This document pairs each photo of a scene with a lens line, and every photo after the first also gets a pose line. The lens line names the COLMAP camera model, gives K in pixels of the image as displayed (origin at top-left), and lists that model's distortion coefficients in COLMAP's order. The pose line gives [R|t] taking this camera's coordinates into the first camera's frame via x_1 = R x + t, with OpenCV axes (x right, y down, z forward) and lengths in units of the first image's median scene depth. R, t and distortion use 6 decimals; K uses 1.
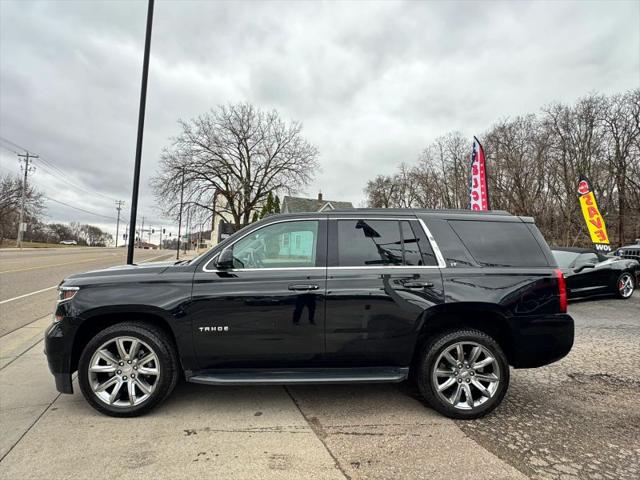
lens RADIAL K [[358.7, 0, 335.7], [0, 358.7, 247.0], [0, 0, 1]] dist [-0.007649, -0.000720]
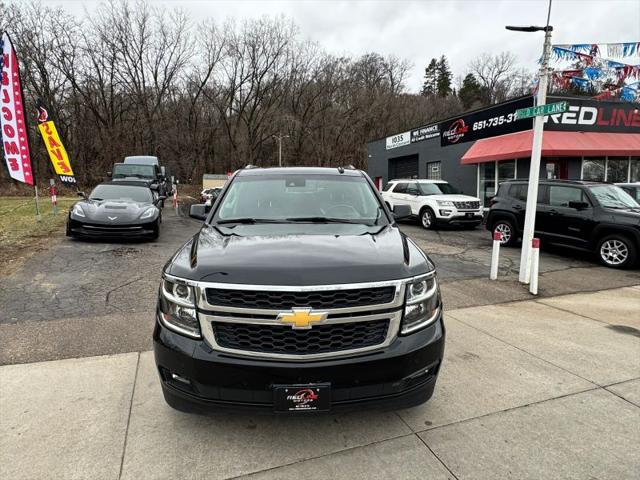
lens RADIAL K [[380.1, 0, 308.6], [0, 380.1, 243.1], [0, 0, 1]] dist [-0.002237, 0.001258]
pose [[0.042561, -0.177012, 0.983288, -0.106289], [-0.010208, 0.984051, 0.177592, -0.005789], [-0.999042, -0.017596, 0.040076, 0.082257]]
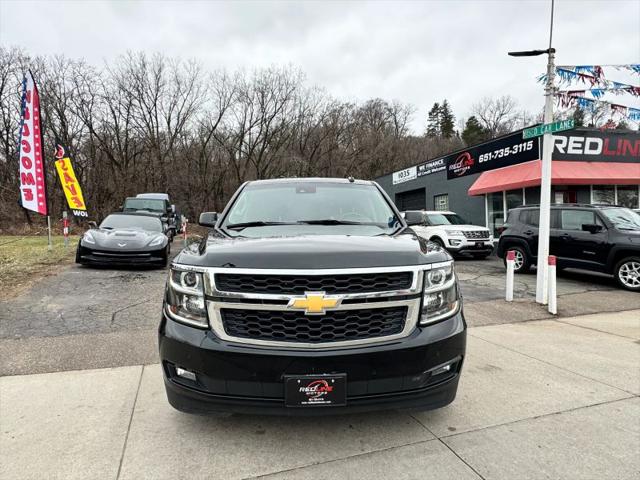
lens RADIAL K [[380.1, 0, 308.4], [0, 380.1, 246.8], [0, 0, 1]] dist [-0.002237, 0.001258]
pose [[0.061869, -0.083666, 0.994571, -0.105541], [-0.003427, 0.996457, 0.084037, 0.001139], [-0.998078, -0.008608, 0.061363, 0.082881]]
